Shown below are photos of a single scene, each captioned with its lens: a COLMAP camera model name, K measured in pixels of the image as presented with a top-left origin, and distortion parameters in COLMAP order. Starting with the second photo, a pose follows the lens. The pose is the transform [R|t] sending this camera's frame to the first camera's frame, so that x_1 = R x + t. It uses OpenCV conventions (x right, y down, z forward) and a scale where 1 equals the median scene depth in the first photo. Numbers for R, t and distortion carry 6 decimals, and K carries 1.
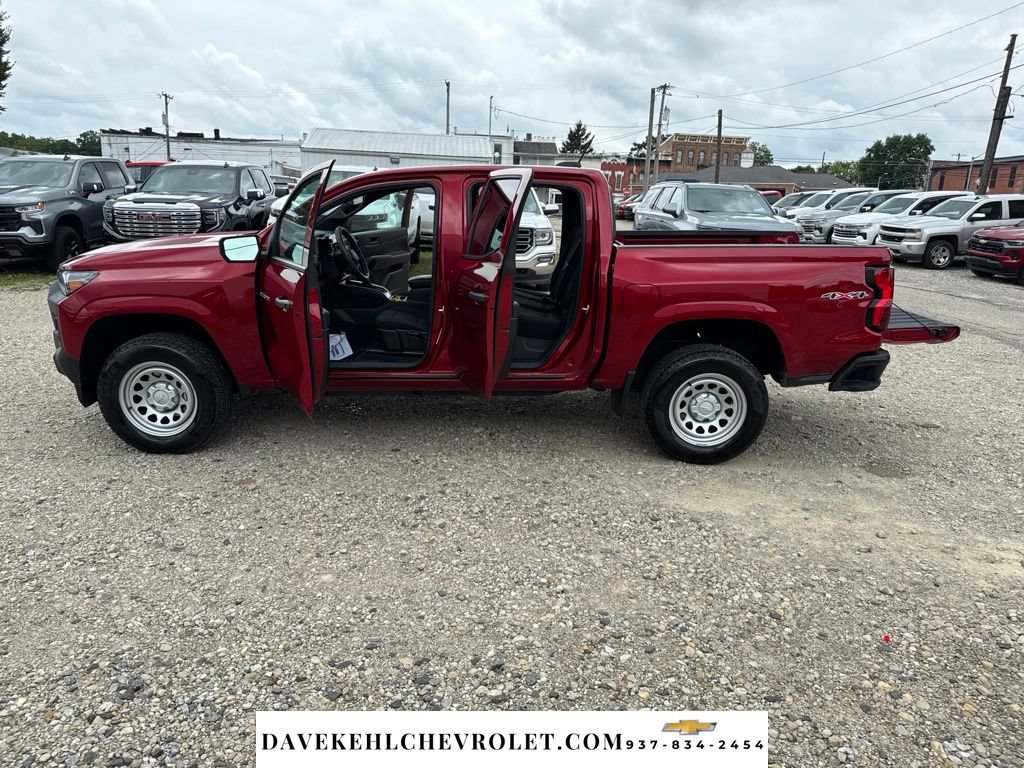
lens RADIAL K [[717.6, 0, 504.9], [0, 717.6, 397.0], [0, 0, 1]] dist [0.021805, -0.026438]
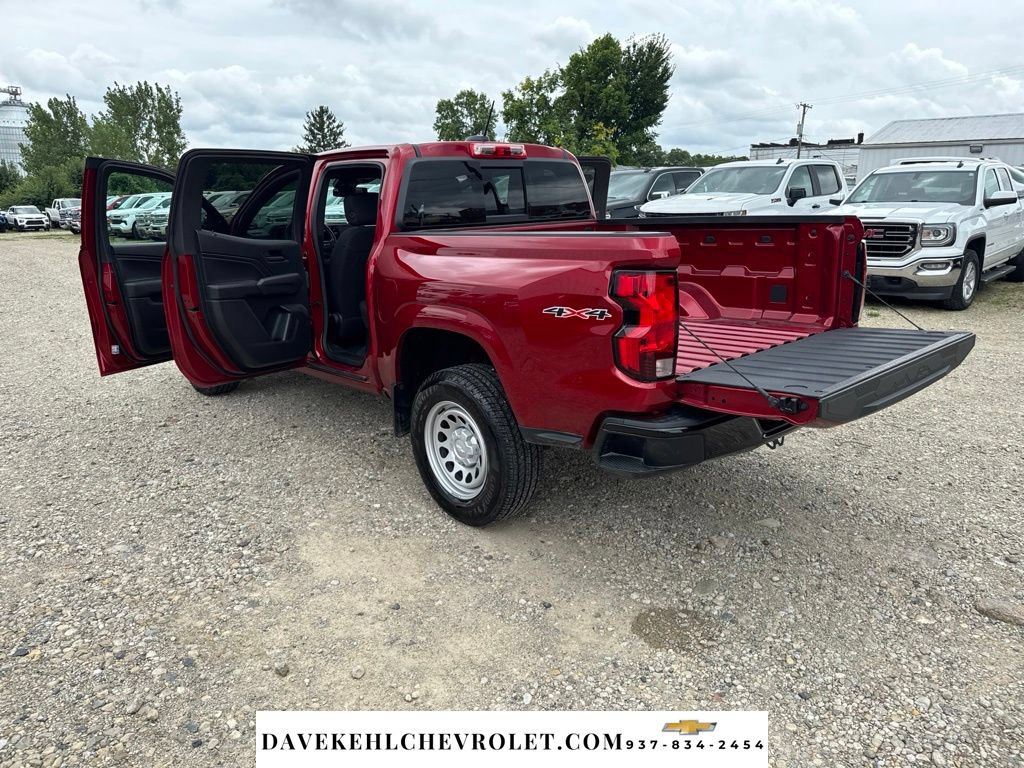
lens RADIAL K [[717.4, 0, 515.4], [0, 717.4, 389.3], [0, 0, 1]] dist [0.023050, -0.029061]
pose [[0.666886, 0.154659, -0.728934, 1.126980], [-0.168941, 0.984132, 0.054244, -0.126357], [0.725756, 0.086972, 0.682432, 0.687856]]
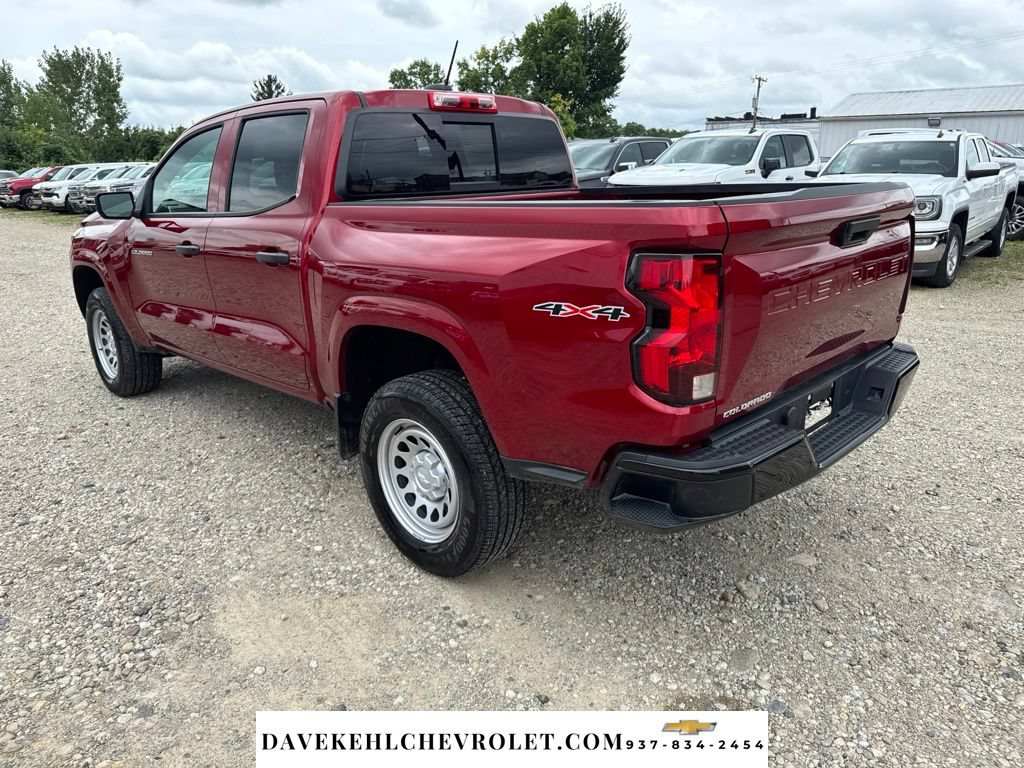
lens RADIAL K [[717.5, 0, 512.0], [0, 717.5, 384.0], [0, 0, 1]] dist [-0.002875, -0.004699]
pose [[0.706740, 0.165906, -0.687745, 0.952499], [-0.159822, 0.984425, 0.073239, -0.152977], [0.689184, 0.058156, 0.722249, 0.814380]]
